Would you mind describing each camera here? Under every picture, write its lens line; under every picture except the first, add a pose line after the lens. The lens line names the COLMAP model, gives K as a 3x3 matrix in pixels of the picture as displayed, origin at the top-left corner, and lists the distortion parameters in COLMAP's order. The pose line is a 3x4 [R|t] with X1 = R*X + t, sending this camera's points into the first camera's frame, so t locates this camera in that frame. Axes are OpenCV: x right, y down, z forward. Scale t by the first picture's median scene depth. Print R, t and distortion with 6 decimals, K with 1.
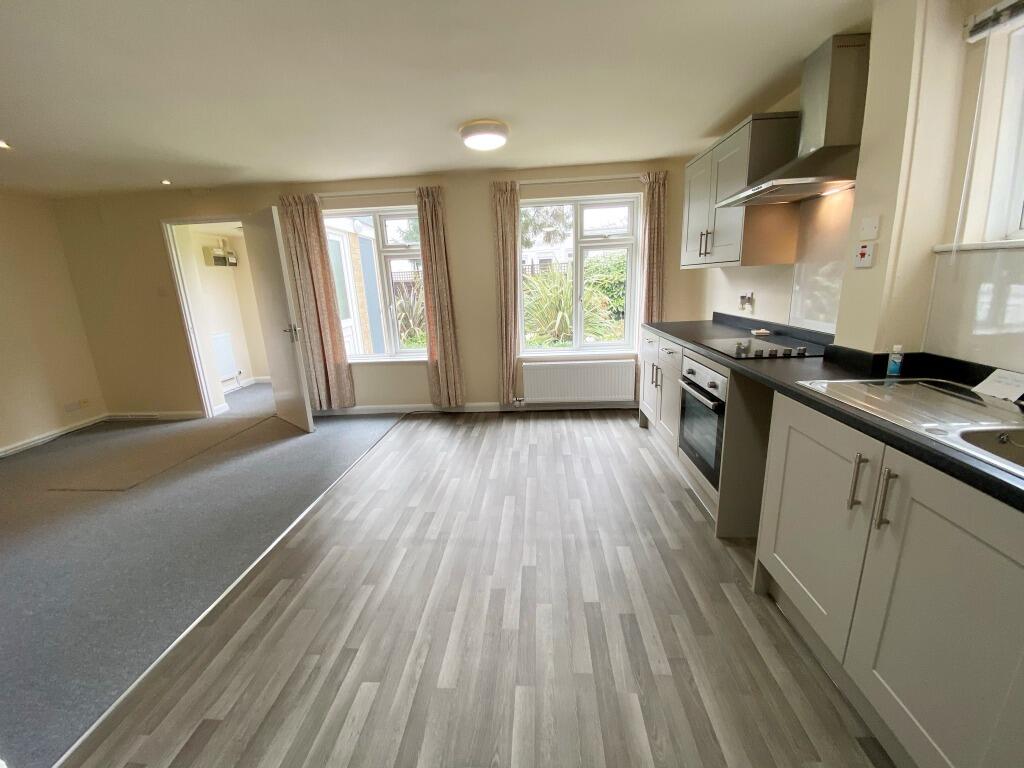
lens RADIAL K [[413.5, 0, 511.6], [0, 413.5, 382.6], [0, 0, 1]] dist [0.001484, -0.000214]
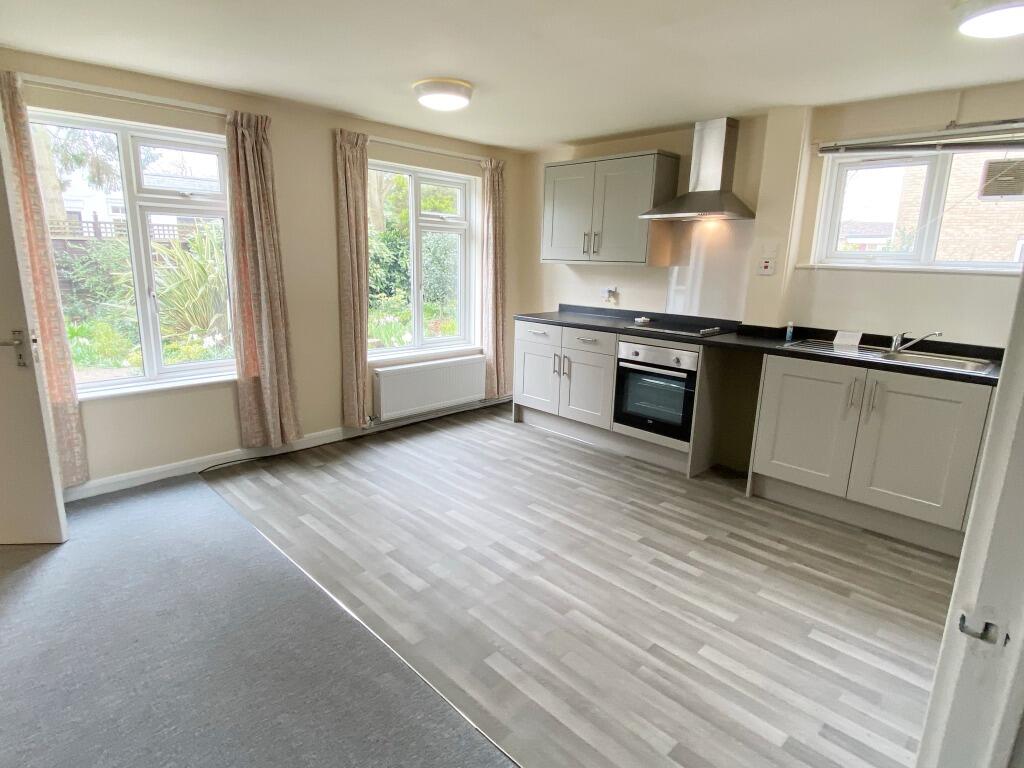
lens RADIAL K [[556.7, 0, 510.8], [0, 556.7, 382.9], [0, 0, 1]] dist [0.005176, -0.011975]
pose [[0.661532, -0.105716, 0.742428, -0.754729], [0.128098, 0.991393, 0.027026, -0.024465], [-0.738896, 0.077225, 0.669380, 0.159641]]
